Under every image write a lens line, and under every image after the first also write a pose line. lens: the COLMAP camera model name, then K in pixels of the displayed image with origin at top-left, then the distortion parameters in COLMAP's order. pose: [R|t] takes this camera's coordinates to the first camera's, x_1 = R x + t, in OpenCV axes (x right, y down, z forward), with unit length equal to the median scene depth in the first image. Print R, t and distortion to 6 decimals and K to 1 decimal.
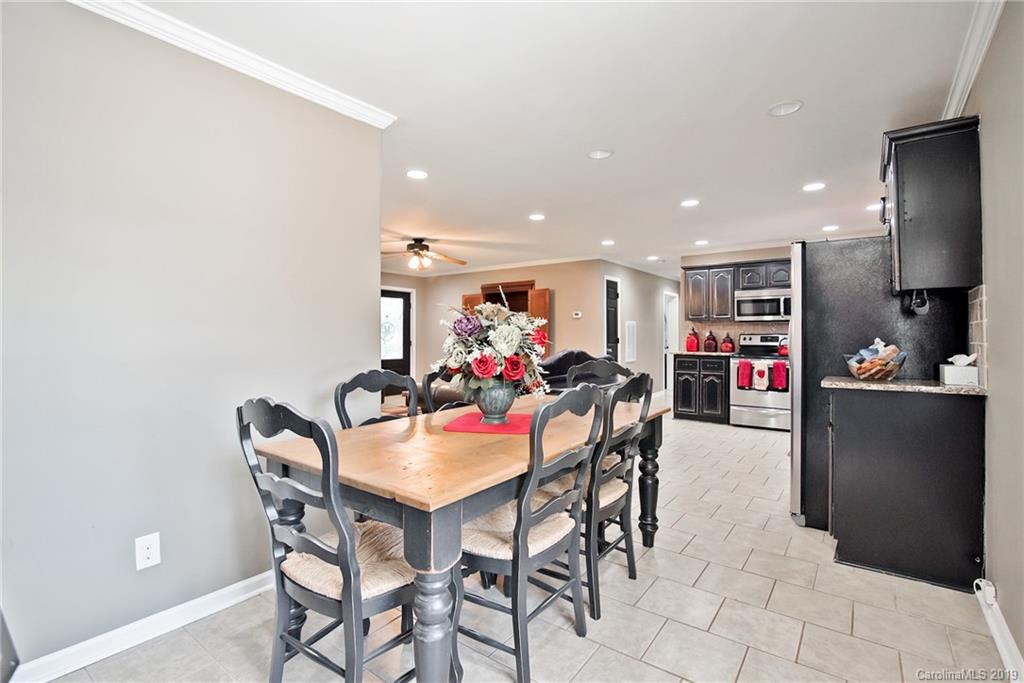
lens RADIAL K [[475.2, 0, 520.9], [0, 475.2, 340.0], [0, 0, 1]] dist [-0.021534, 0.005543]
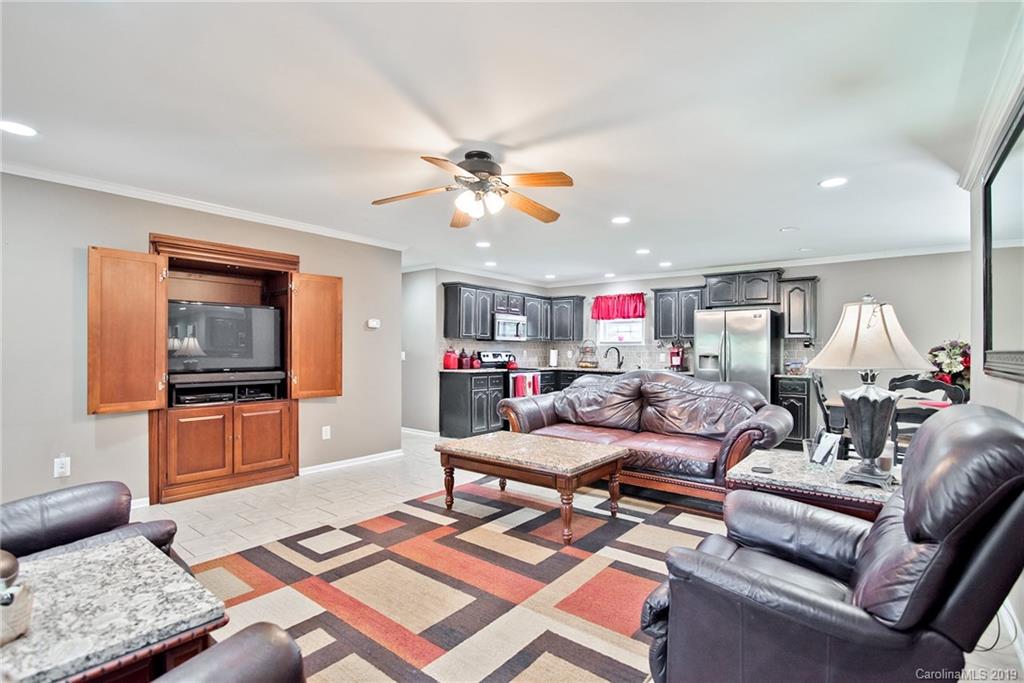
lens RADIAL K [[475.2, 0, 509.3], [0, 475.2, 354.7], [0, 0, 1]] dist [-0.021534, 0.005543]
pose [[0.056005, -0.011185, 0.998368, -0.522087], [0.003983, 0.999932, 0.010980, -0.014220], [-0.998423, 0.003361, 0.056046, 0.716088]]
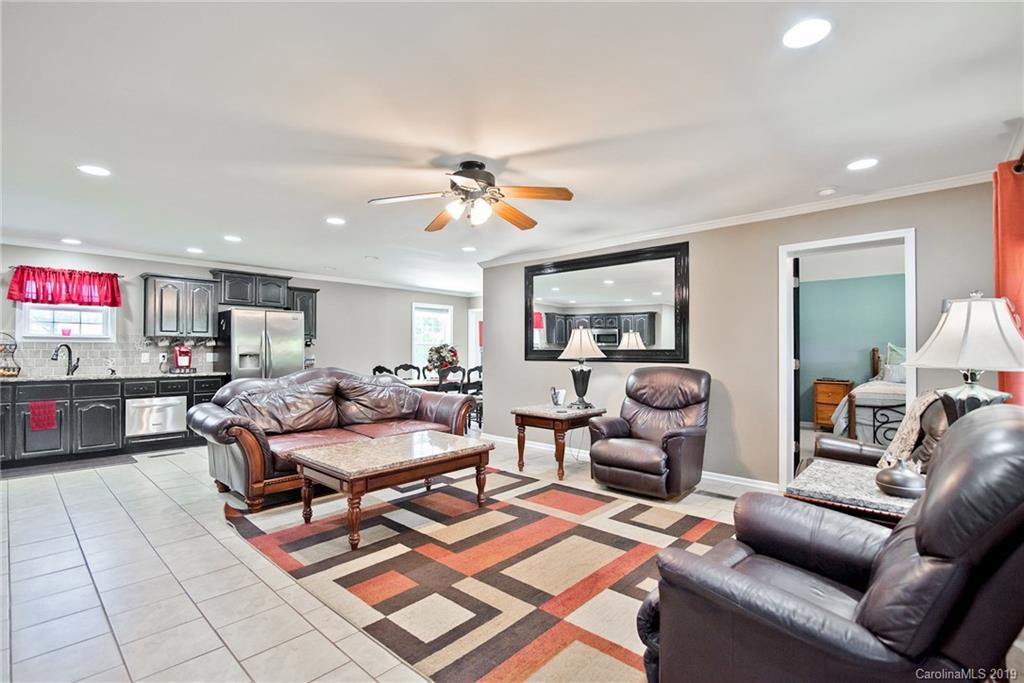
lens RADIAL K [[475.2, 0, 506.6], [0, 475.2, 342.7], [0, 0, 1]] dist [-0.021534, 0.005543]
pose [[-0.992398, -0.000153, 0.123067, -0.238600], [-0.001255, 0.999960, -0.008877, -0.015296], [-0.123061, -0.008964, -0.992359, 1.132407]]
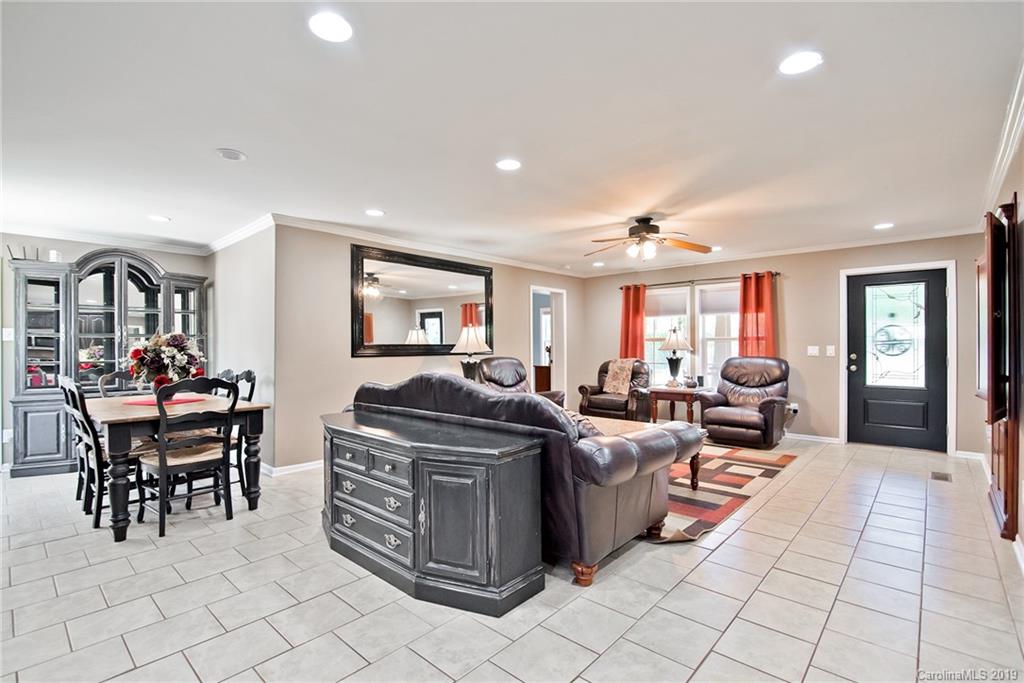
lens RADIAL K [[475.2, 0, 513.3], [0, 475.2, 345.3], [0, 0, 1]] dist [-0.021534, 0.005543]
pose [[-0.105662, -0.001224, -0.994401, 0.411516], [-0.005257, 0.999986, -0.000672, -0.010470], [0.994388, 0.005157, -0.105667, 0.665212]]
